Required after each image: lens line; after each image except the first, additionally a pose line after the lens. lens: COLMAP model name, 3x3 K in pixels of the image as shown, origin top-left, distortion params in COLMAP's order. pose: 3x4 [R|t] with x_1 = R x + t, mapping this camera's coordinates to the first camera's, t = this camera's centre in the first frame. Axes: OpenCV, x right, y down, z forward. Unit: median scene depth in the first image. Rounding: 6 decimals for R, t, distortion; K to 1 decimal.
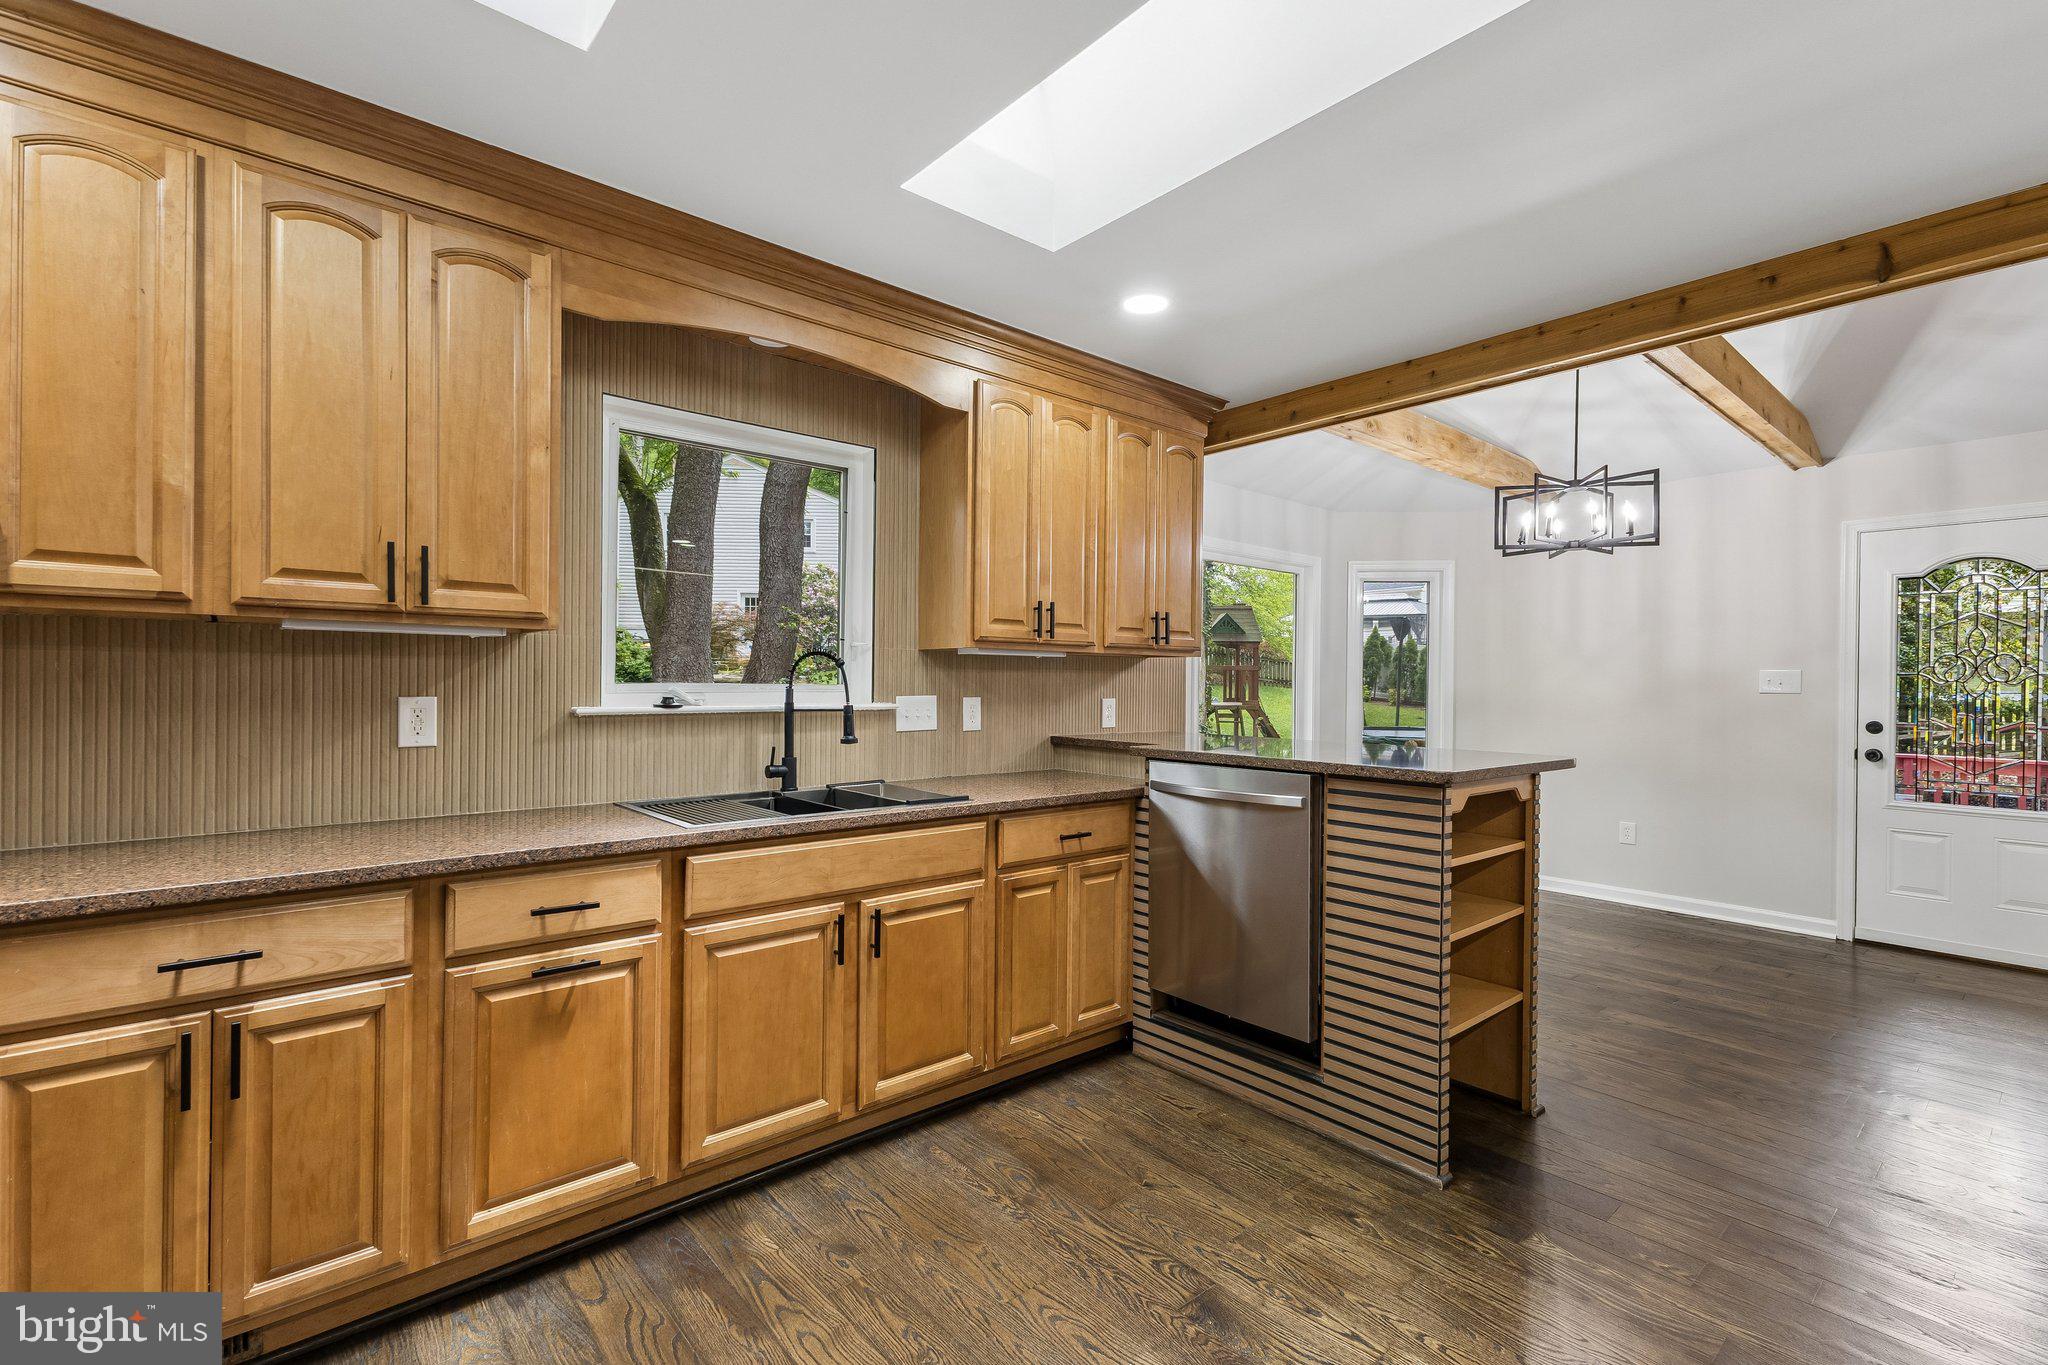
lens RADIAL K [[910.6, 0, 1025.1], [0, 910.6, 693.3], [0, 0, 1]] dist [0.012590, -0.000081]
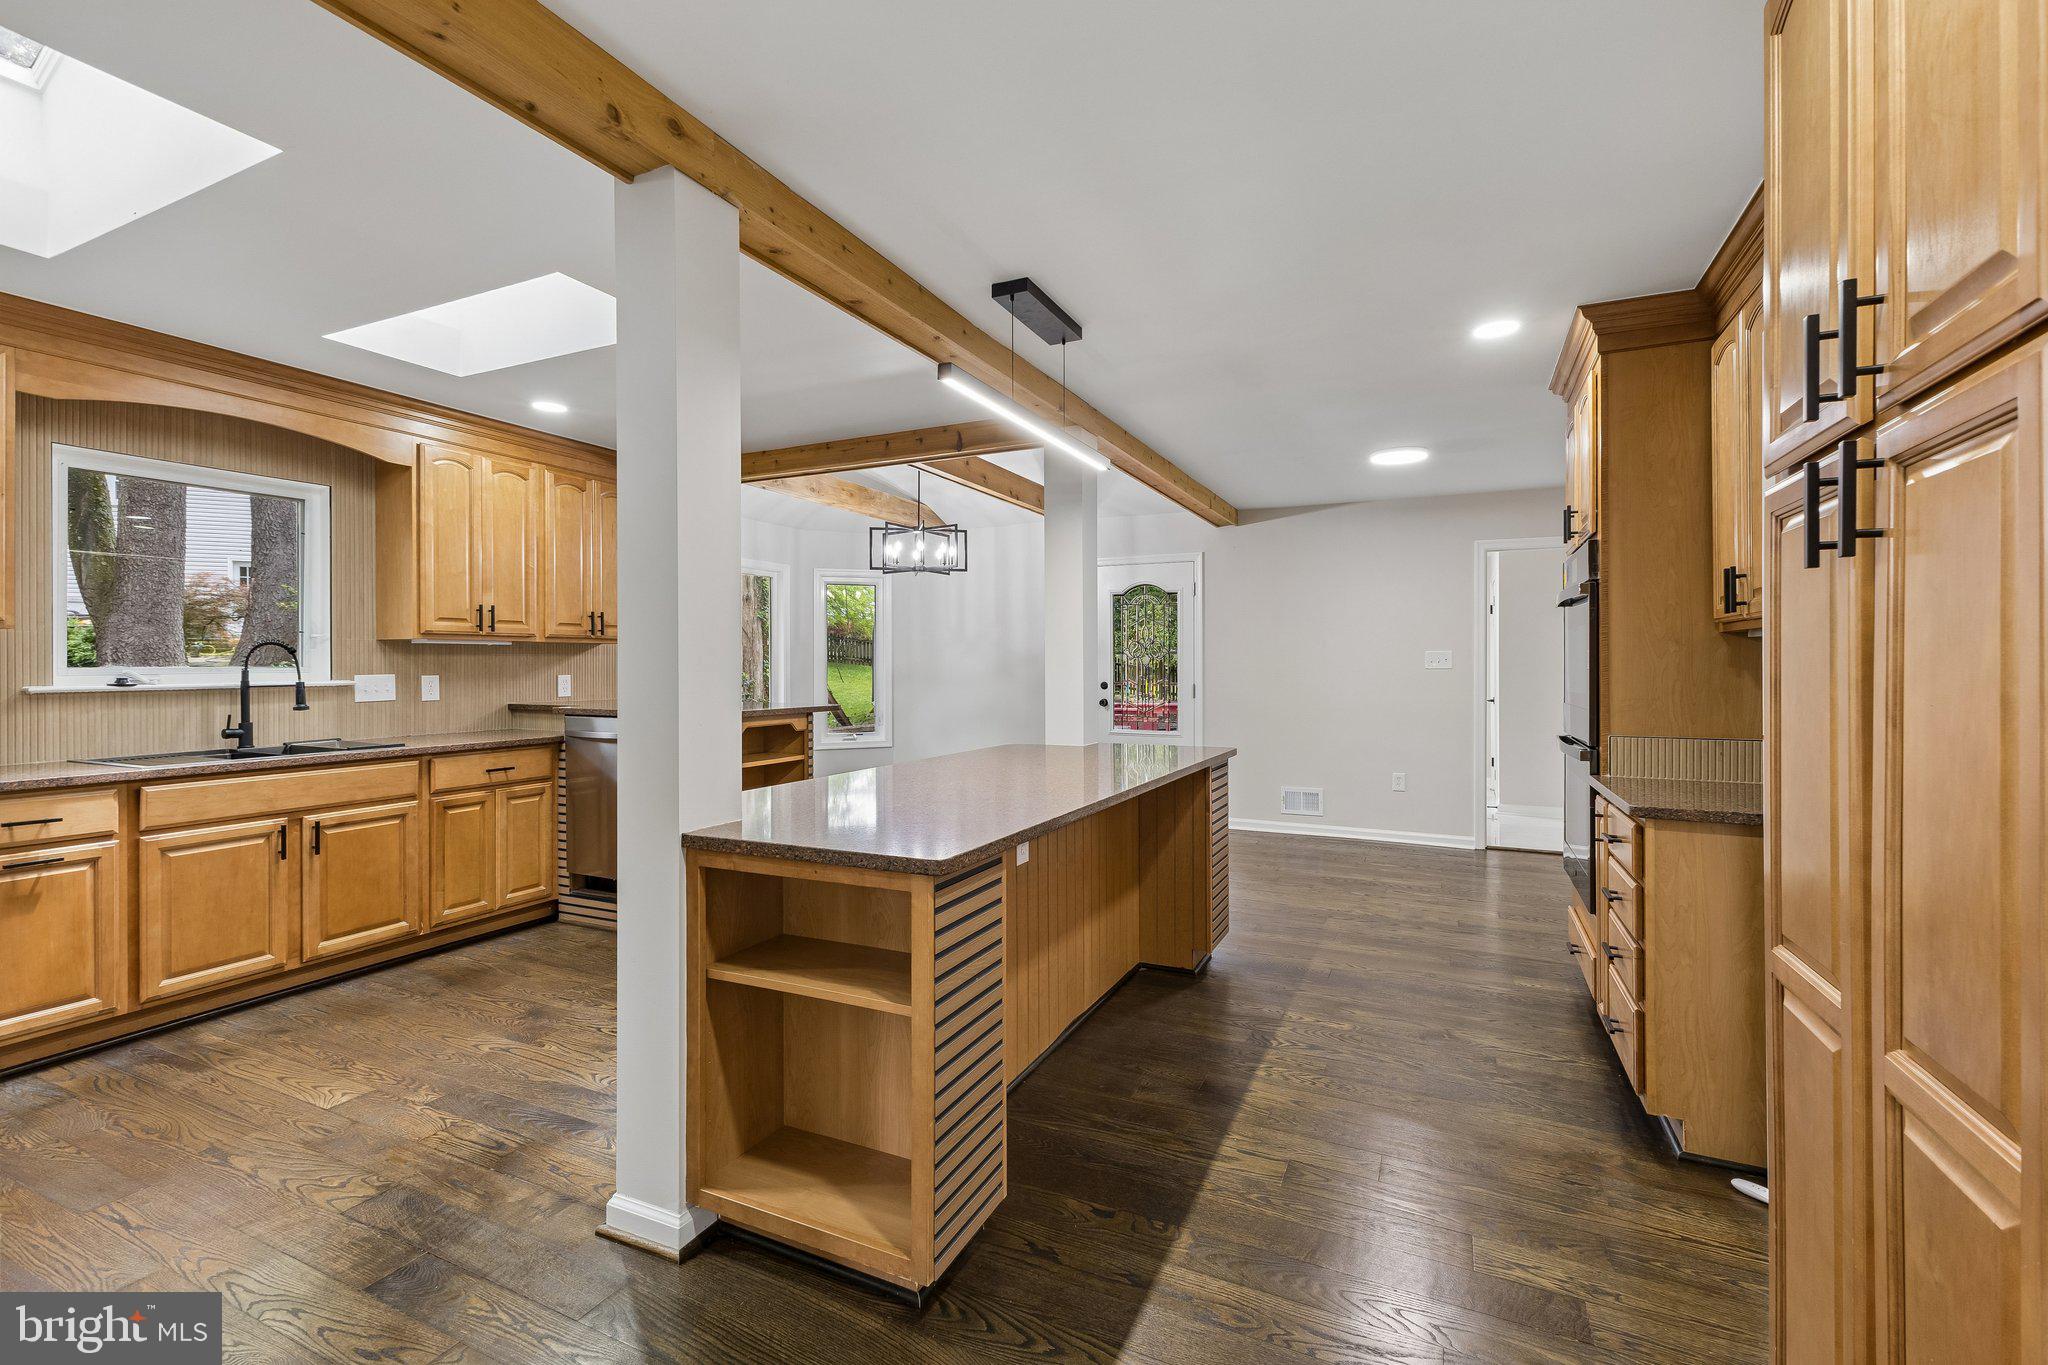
lens RADIAL K [[891.8, 0, 1022.5], [0, 891.8, 670.8], [0, 0, 1]] dist [0.024536, -0.008402]
pose [[0.916932, -0.014007, 0.398798, 0.249942], [0.014444, 0.999894, 0.001909, 0.009224], [-0.398782, 0.004010, 0.917037, -0.642704]]
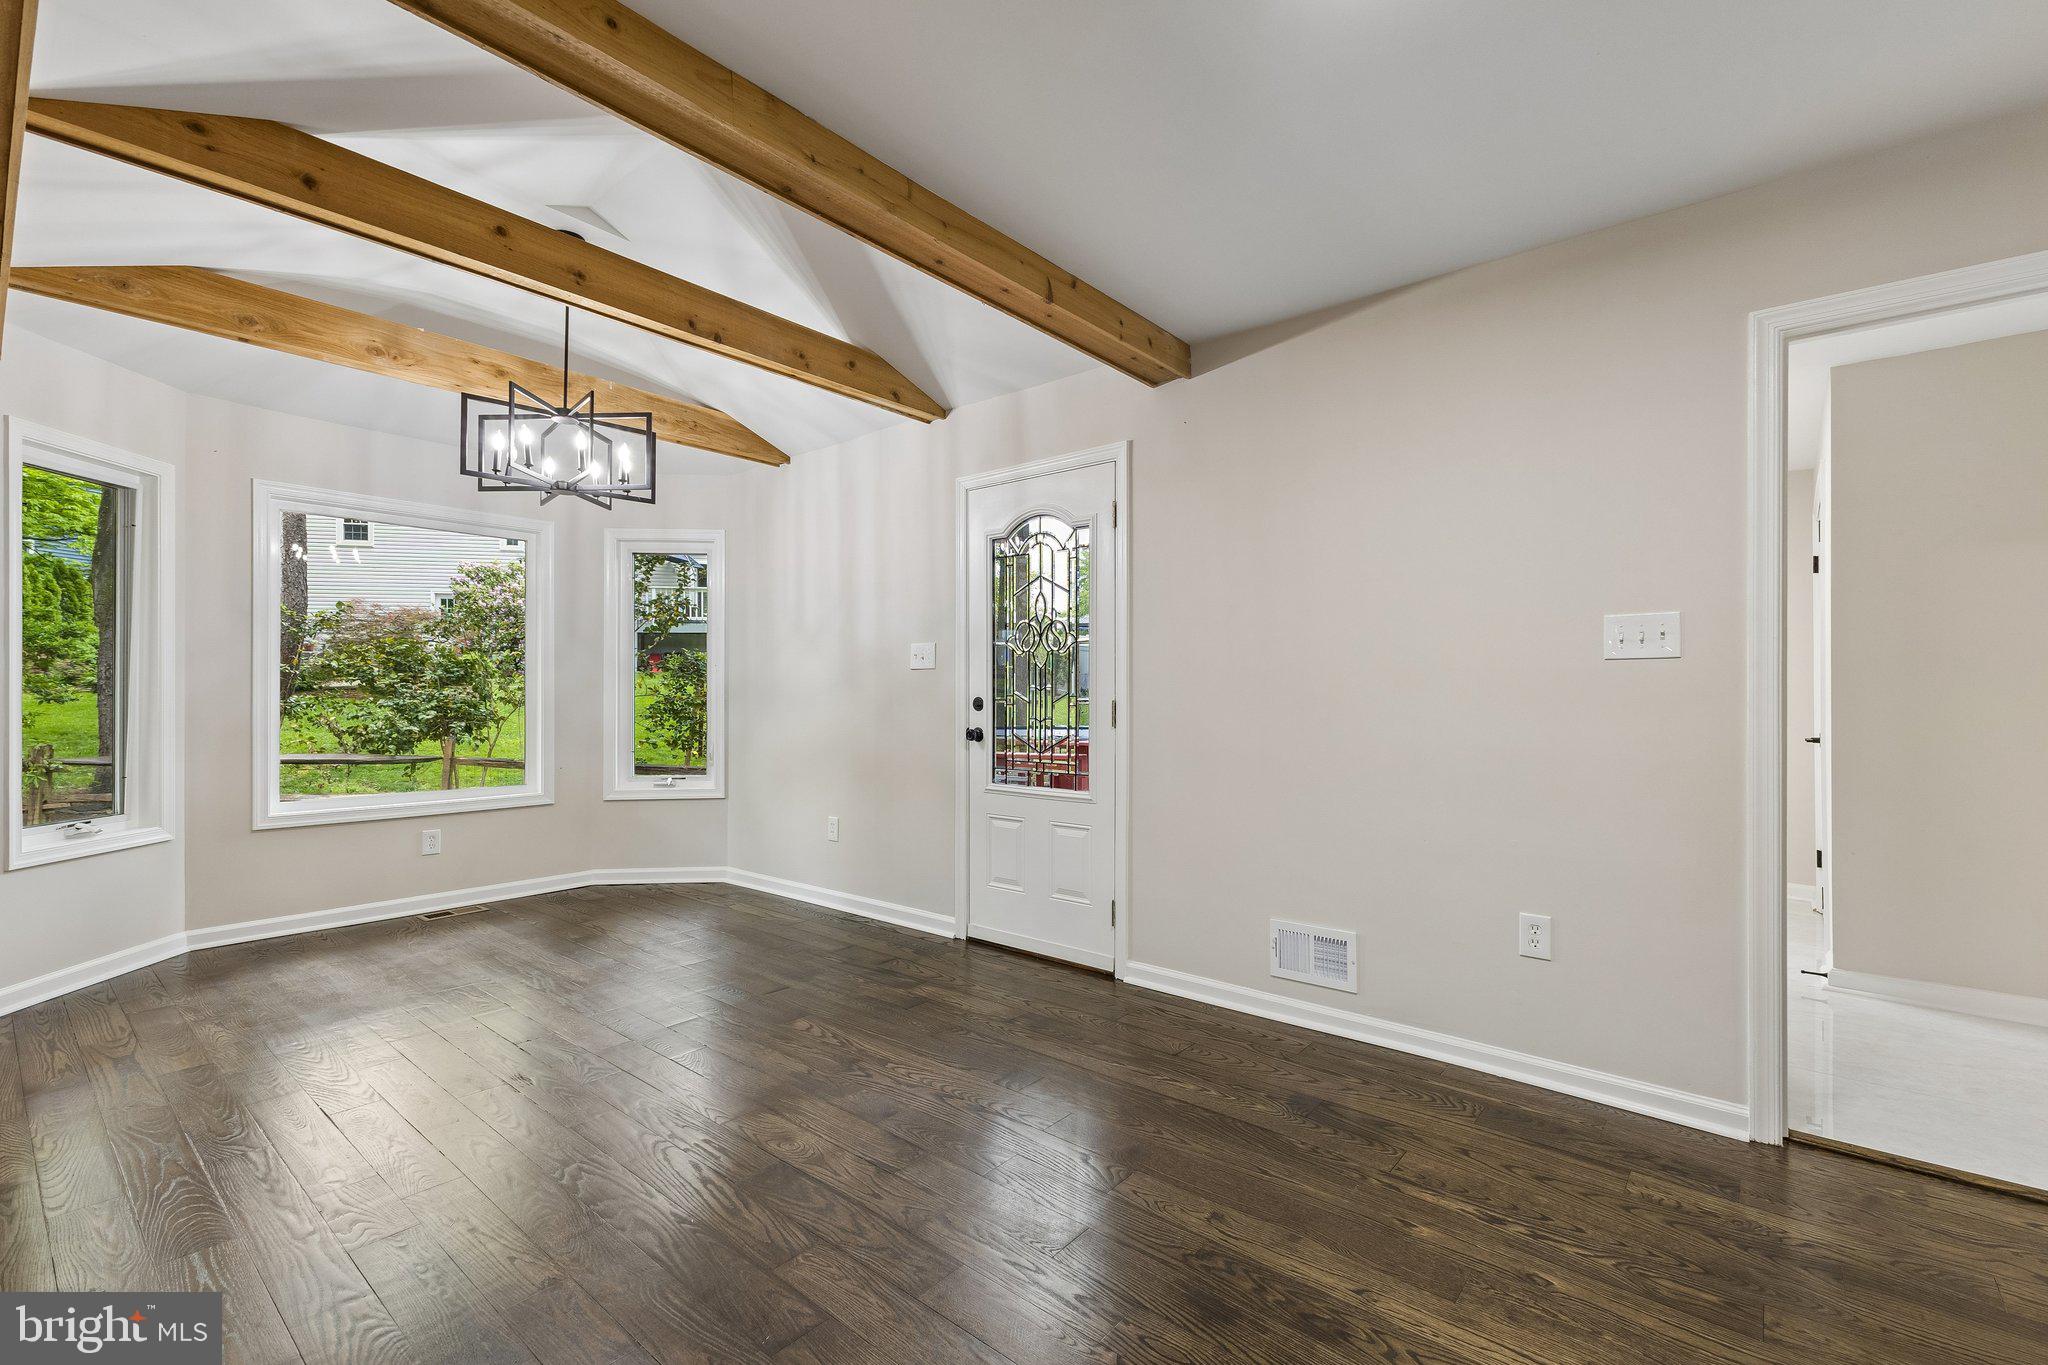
lens RADIAL K [[883.6, 0, 1026.8], [0, 883.6, 695.6], [0, 0, 1]] dist [0.020089, -0.000097]
pose [[0.986531, -0.012655, 0.163087, 1.331399], [0.013692, 0.999893, -0.005238, 0.054994], [-0.163003, 0.007401, 0.986598, 0.208995]]
